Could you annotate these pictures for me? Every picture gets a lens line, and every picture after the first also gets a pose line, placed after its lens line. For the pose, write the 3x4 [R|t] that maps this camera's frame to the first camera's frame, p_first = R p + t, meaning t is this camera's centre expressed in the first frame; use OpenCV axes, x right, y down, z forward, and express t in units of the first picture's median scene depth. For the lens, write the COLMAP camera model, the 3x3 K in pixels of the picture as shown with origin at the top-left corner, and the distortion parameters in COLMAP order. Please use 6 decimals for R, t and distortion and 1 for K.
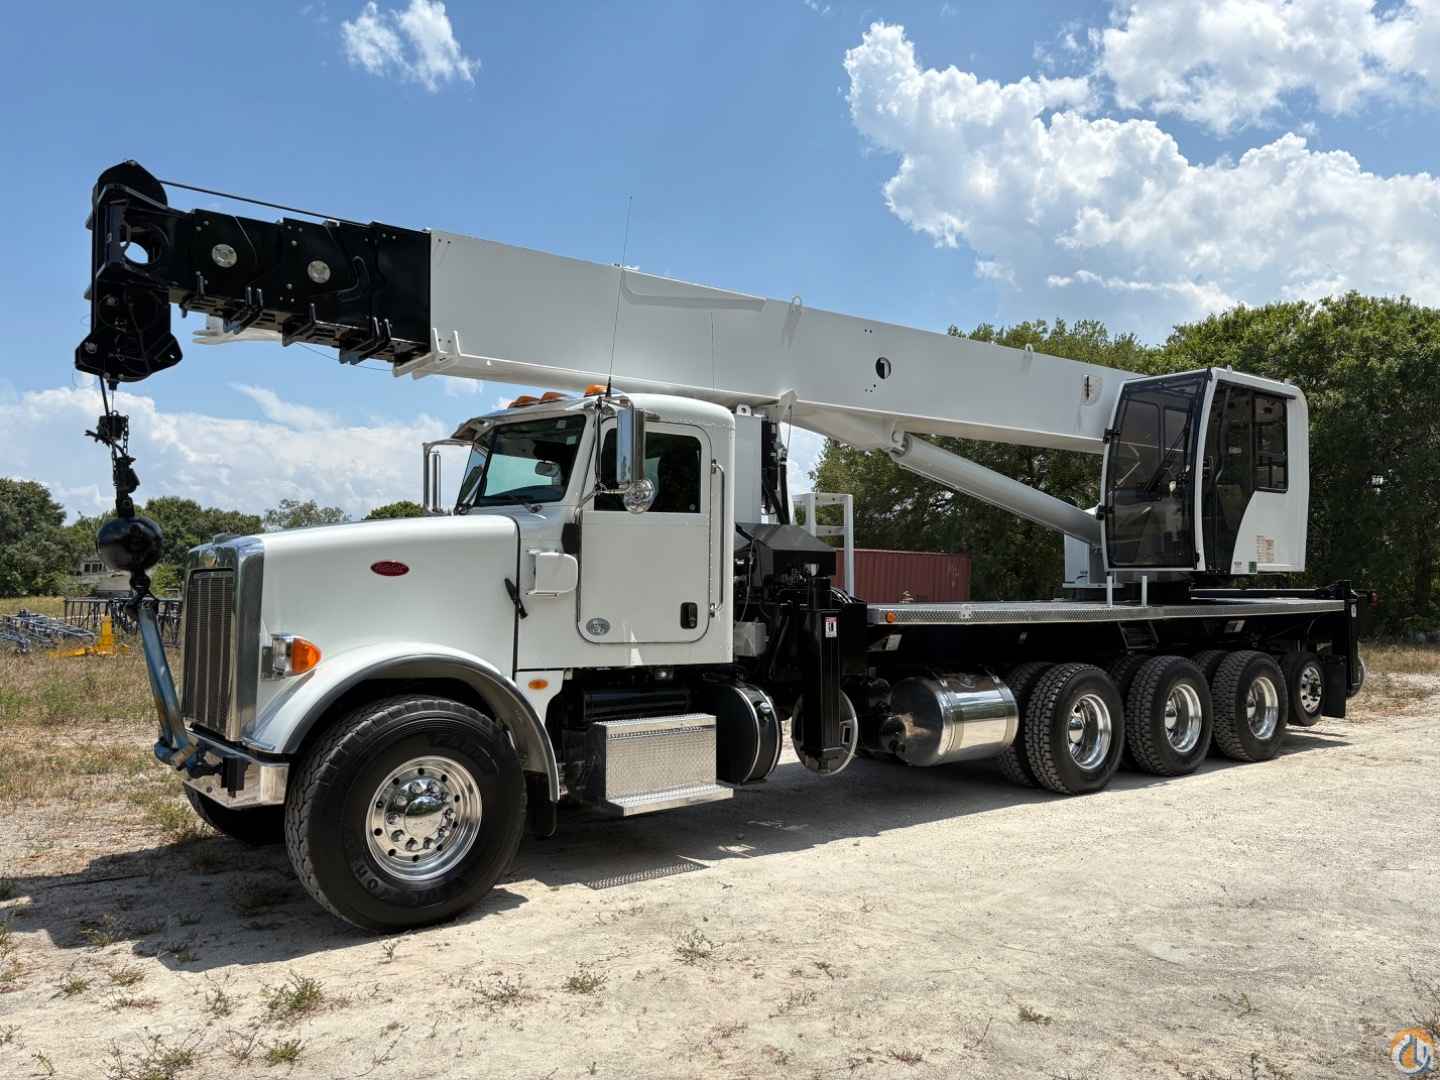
lens RADIAL K [[1090.3, 0, 721.2], [0, 1090.3, 533.6], [0, 0, 1]] dist [0.038930, -0.038769]
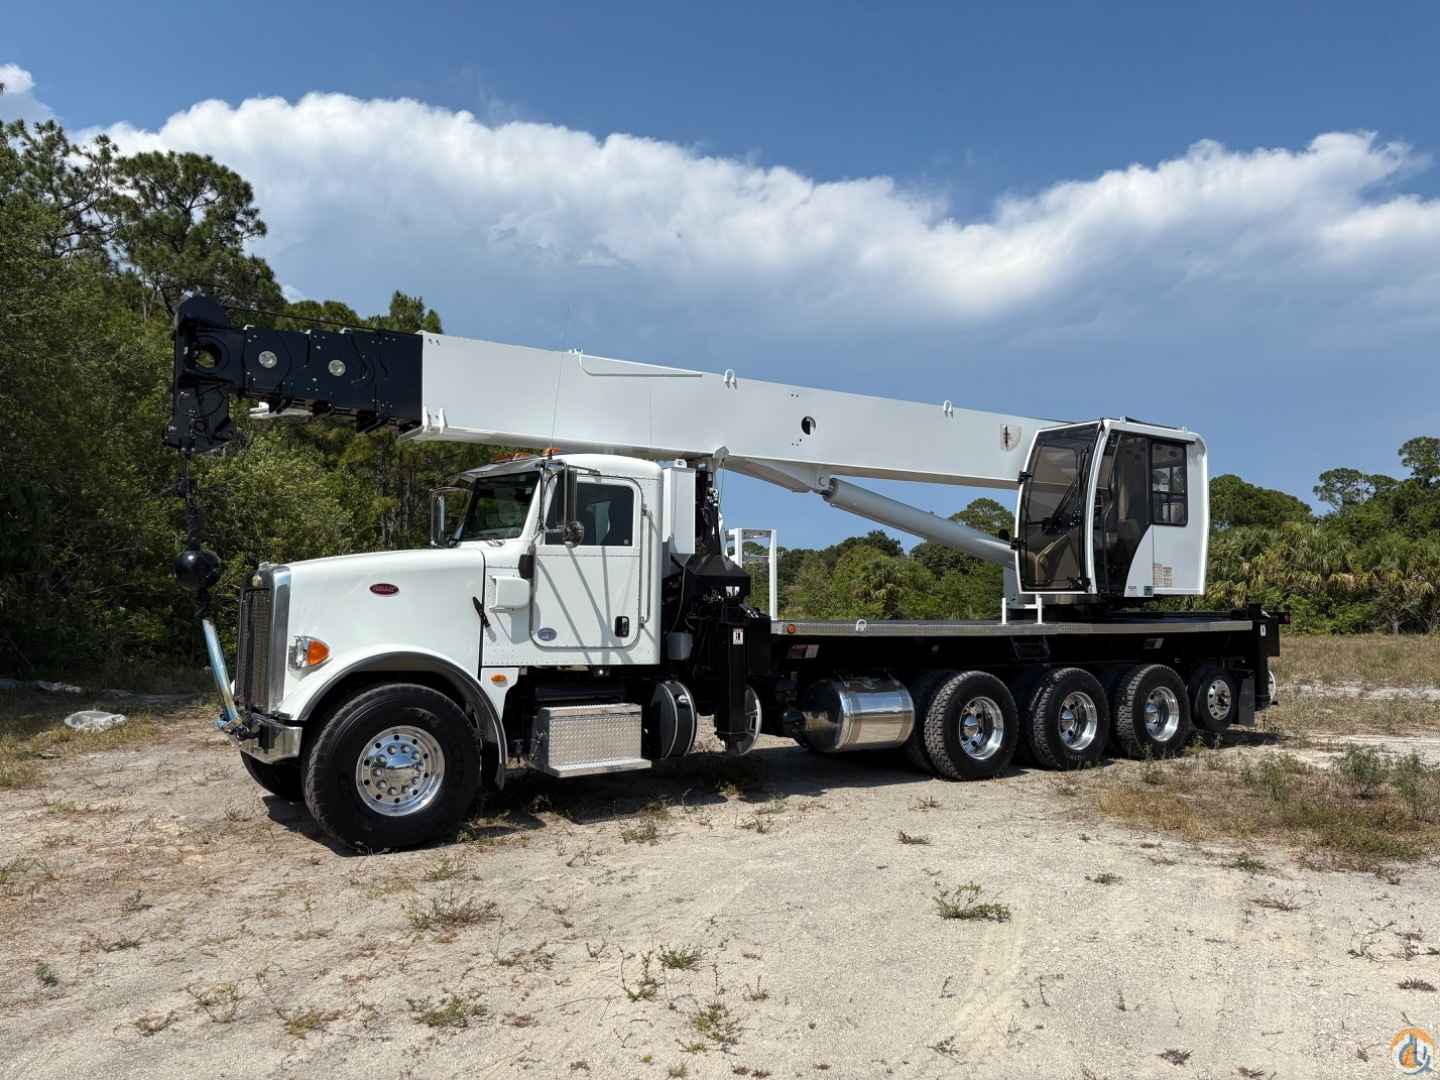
lens RADIAL K [[1090.3, 0, 721.2], [0, 1090.3, 533.6], [0, 0, 1]] dist [0.038930, -0.038769]
pose [[0.997601, -0.000385, -0.069226, 0.173828], [-0.001109, 0.999767, -0.021539, -0.006277], [0.069218, 0.021564, 0.997368, -0.268562]]
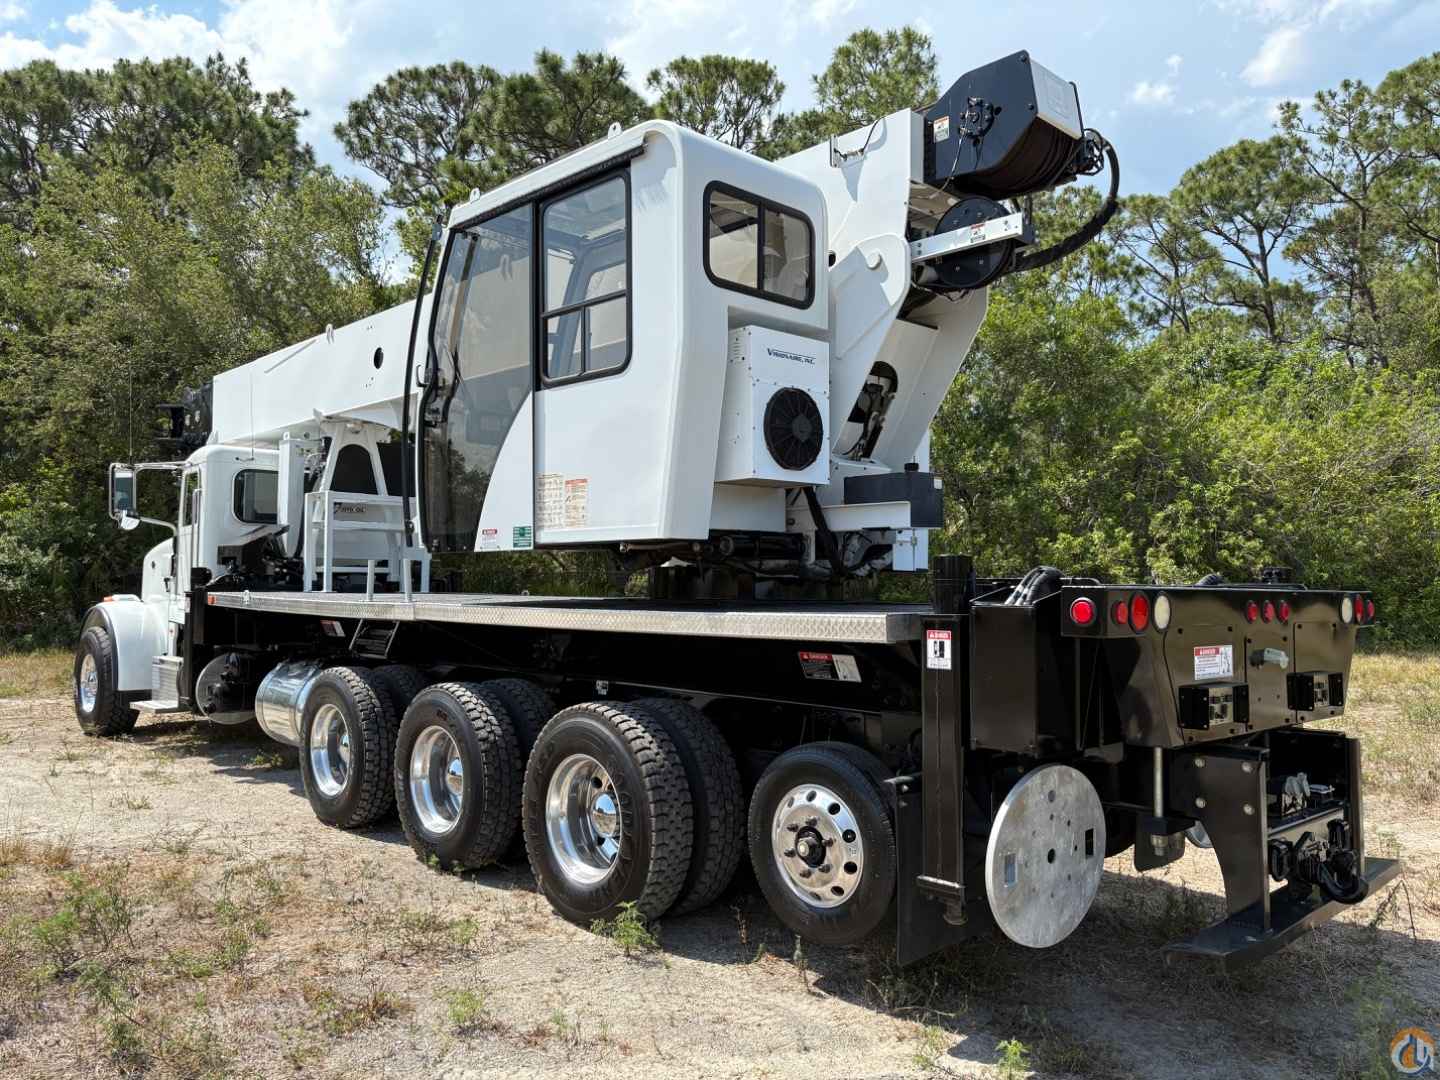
lens RADIAL K [[1090.3, 0, 721.2], [0, 1090.3, 533.6], [0, 0, 1]] dist [0.038930, -0.038769]
pose [[0.102048, -0.040154, -0.993969, 1.514728], [0.042324, 0.998455, -0.035990, 0.077406], [0.993879, -0.038396, 0.103590, 1.549465]]
